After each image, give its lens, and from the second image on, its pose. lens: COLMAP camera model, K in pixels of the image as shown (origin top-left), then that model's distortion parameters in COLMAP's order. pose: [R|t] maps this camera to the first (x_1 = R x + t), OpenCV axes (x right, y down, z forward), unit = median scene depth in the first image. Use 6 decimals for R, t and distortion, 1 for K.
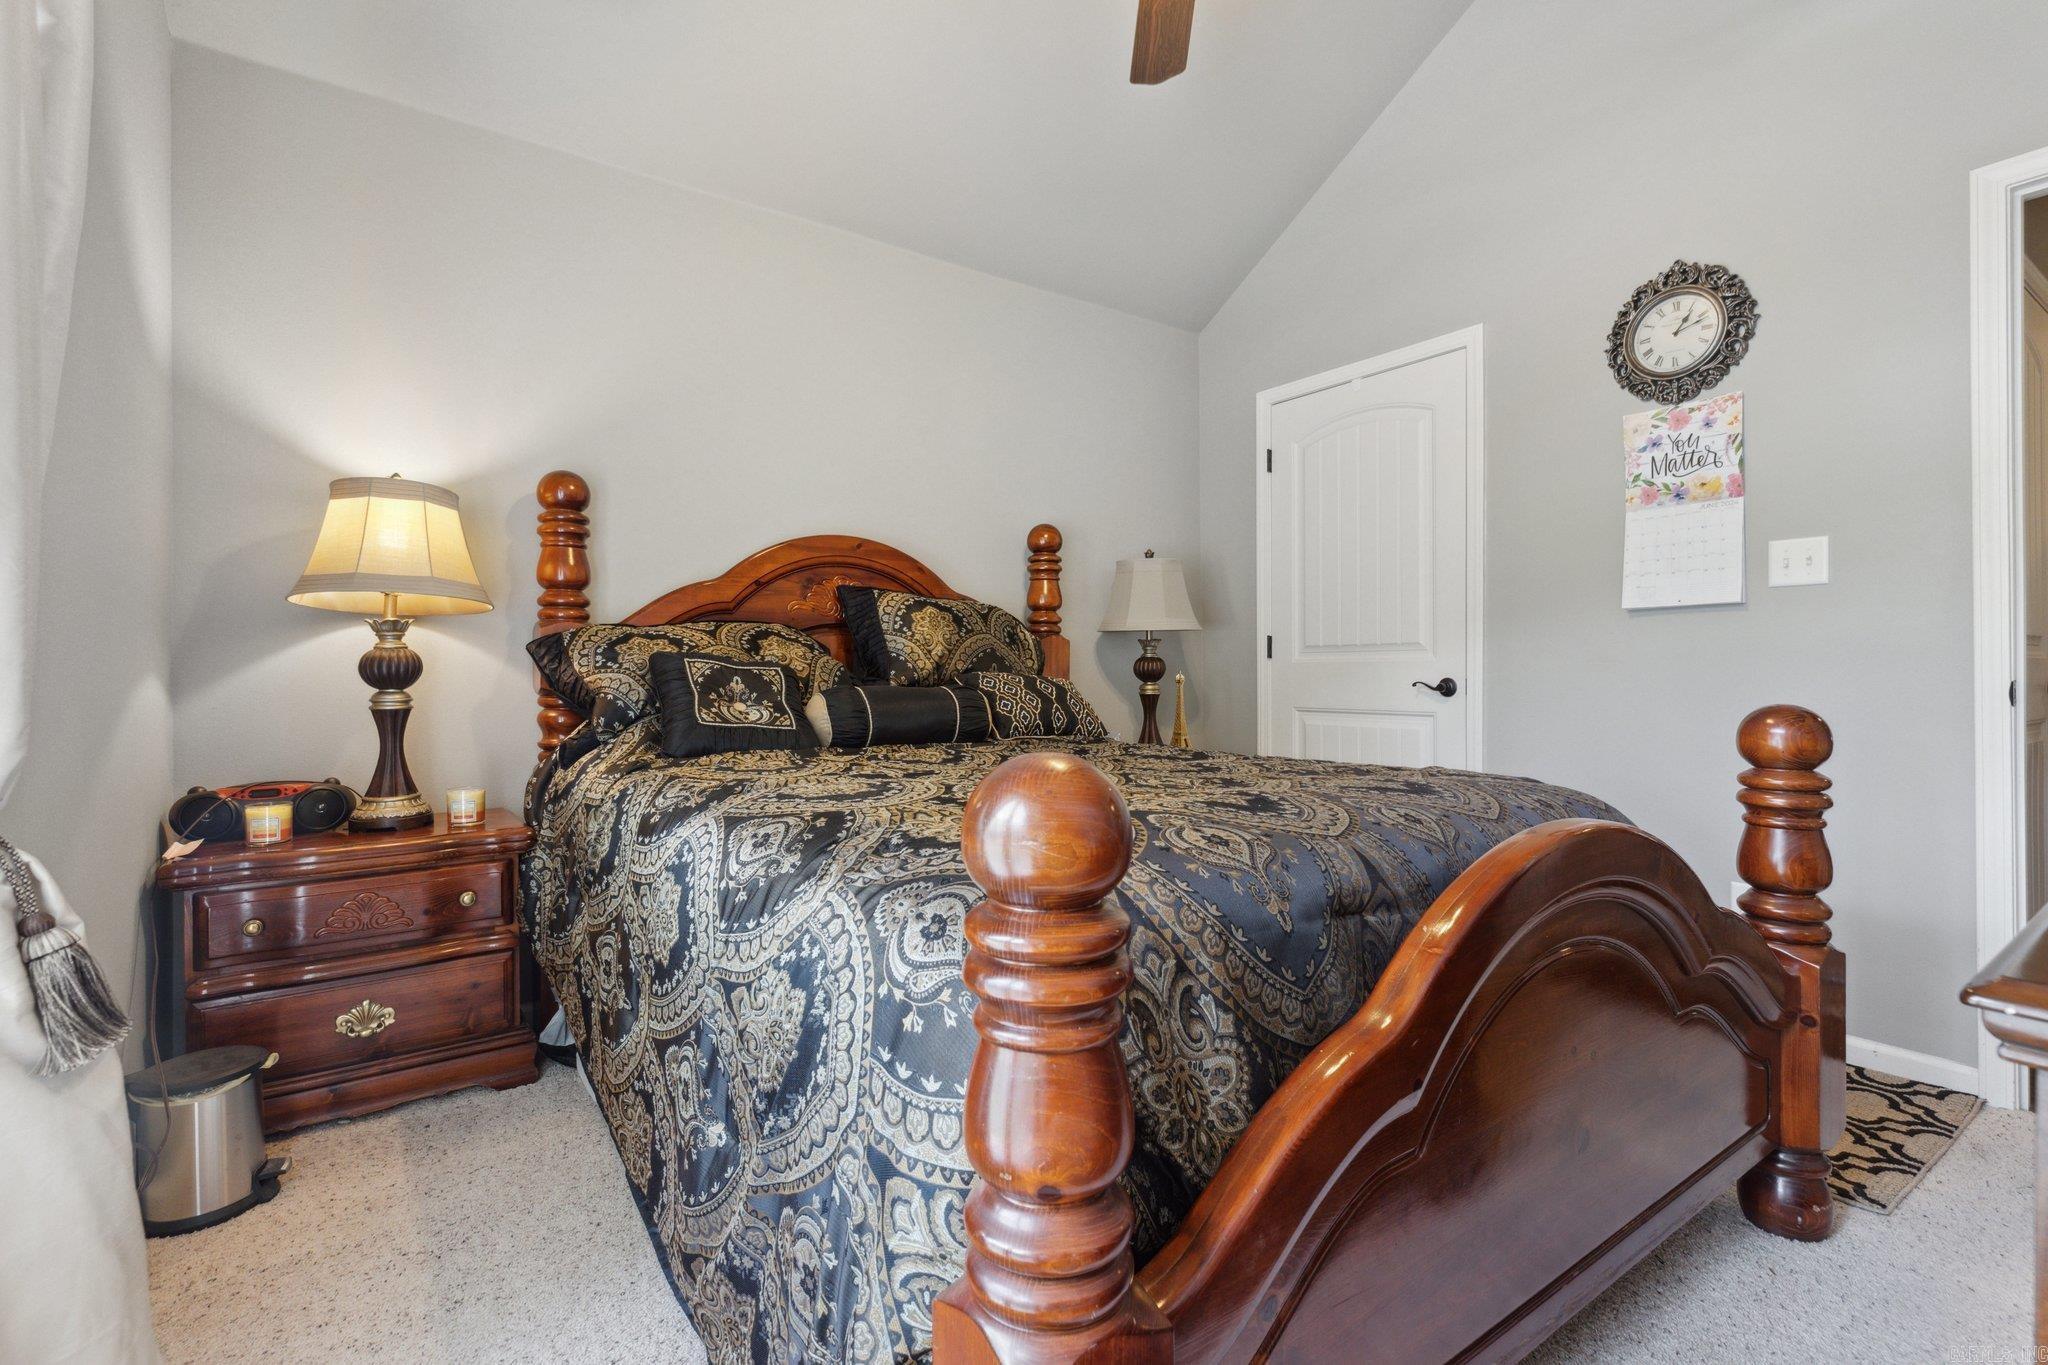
lens RADIAL K [[936.3, 0, 1024.4], [0, 936.3, 674.3], [0, 0, 1]] dist [0.002350, 0.000560]
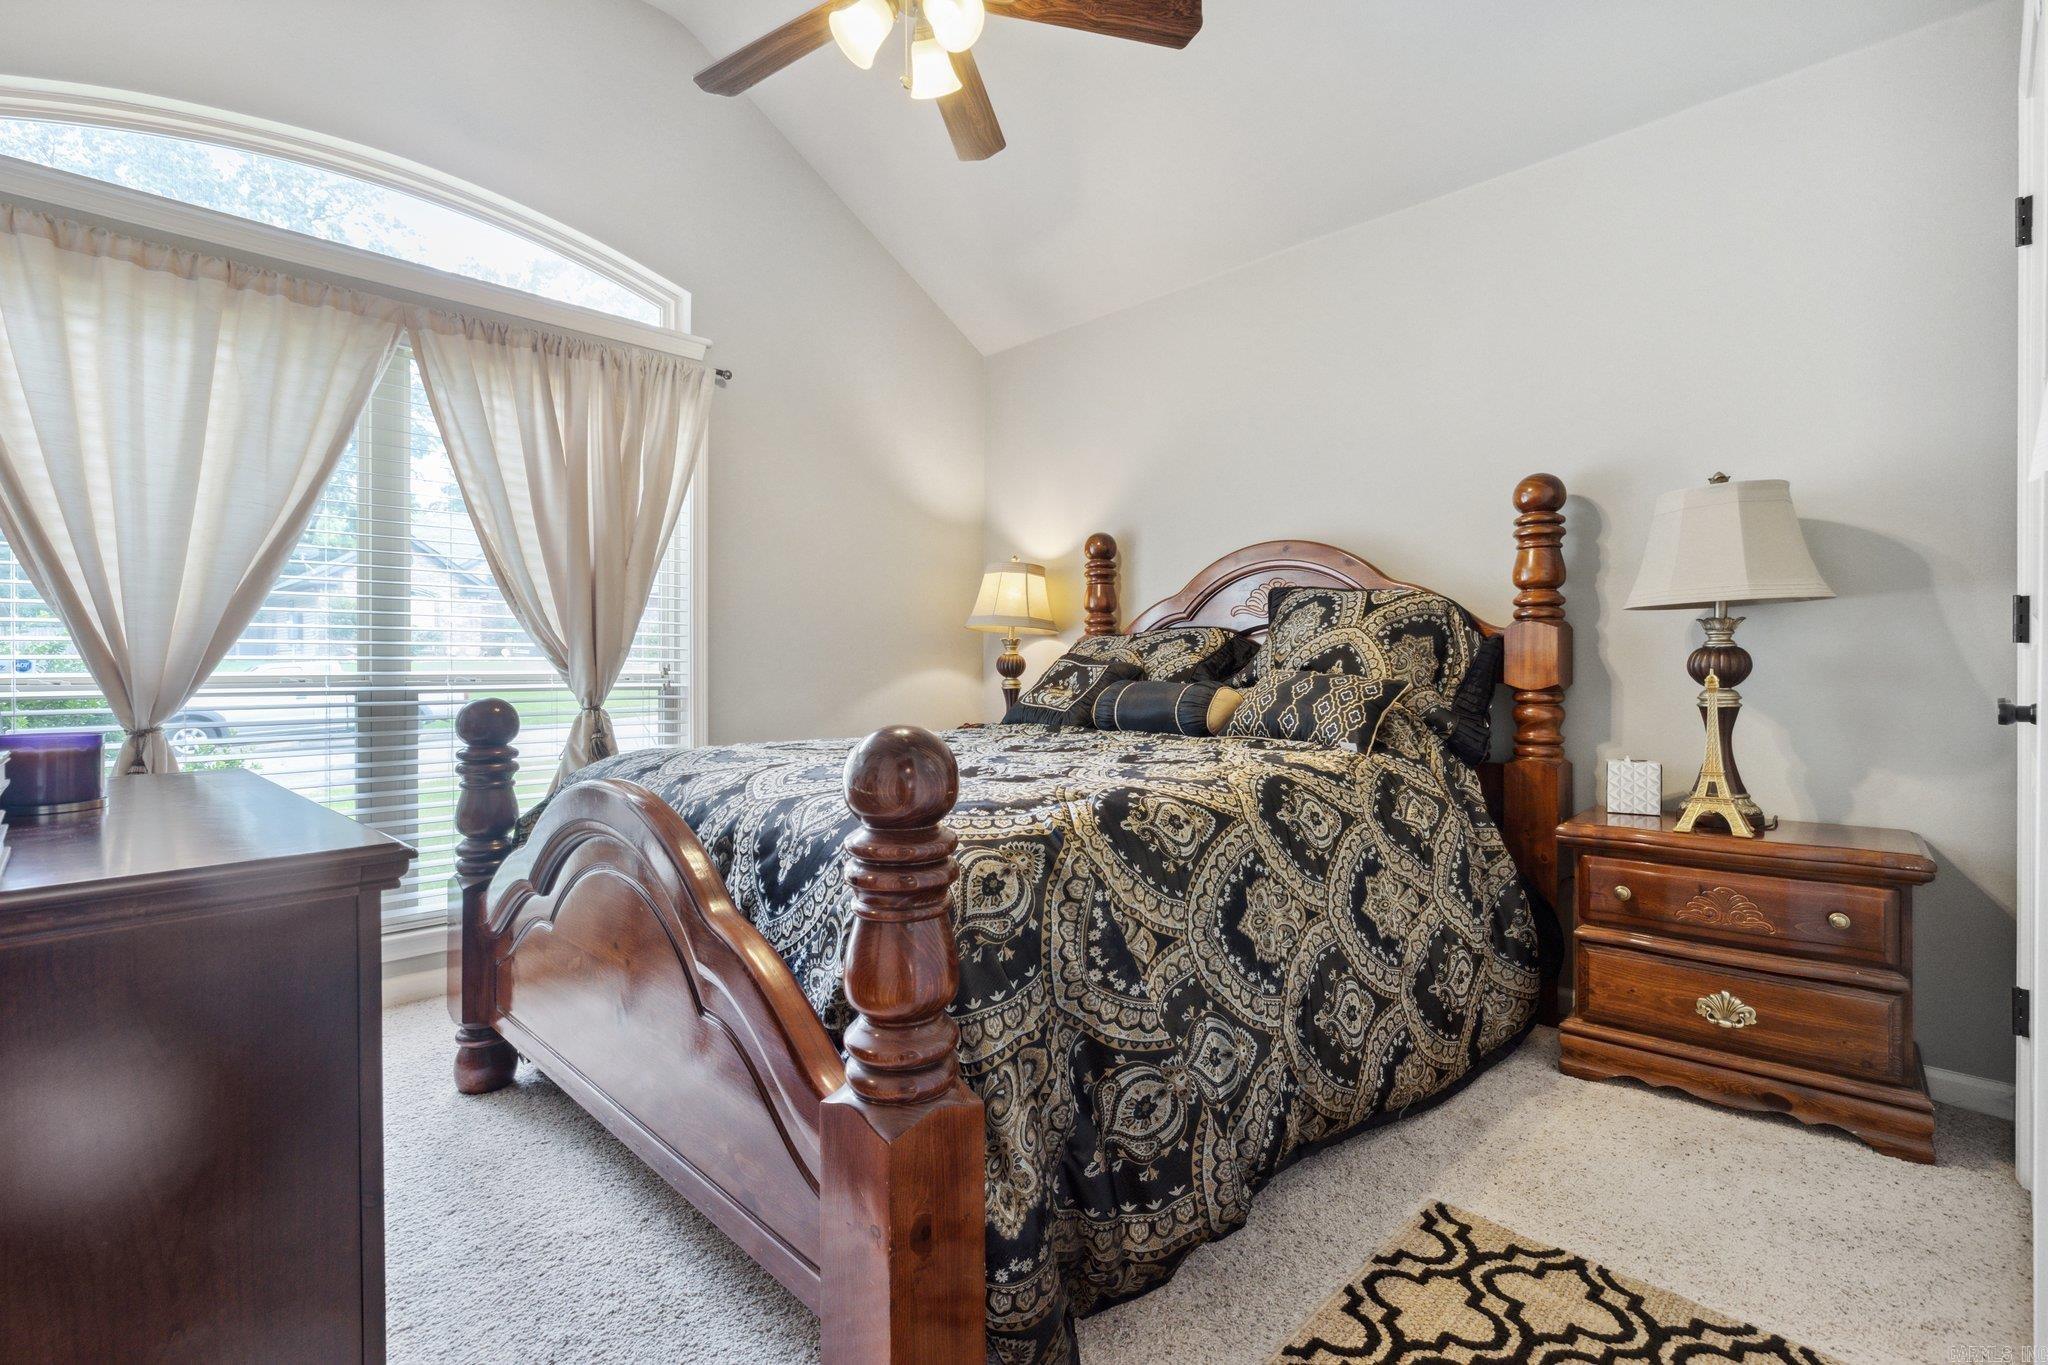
lens RADIAL K [[936.3, 0, 1024.4], [0, 936.3, 674.3], [0, 0, 1]] dist [0.002350, 0.000560]
pose [[0.151648, 0.007044, -0.988409, 0.712776], [-0.004773, 0.999968, 0.006394, -0.001467], [0.988423, 0.003748, 0.151677, 0.474066]]
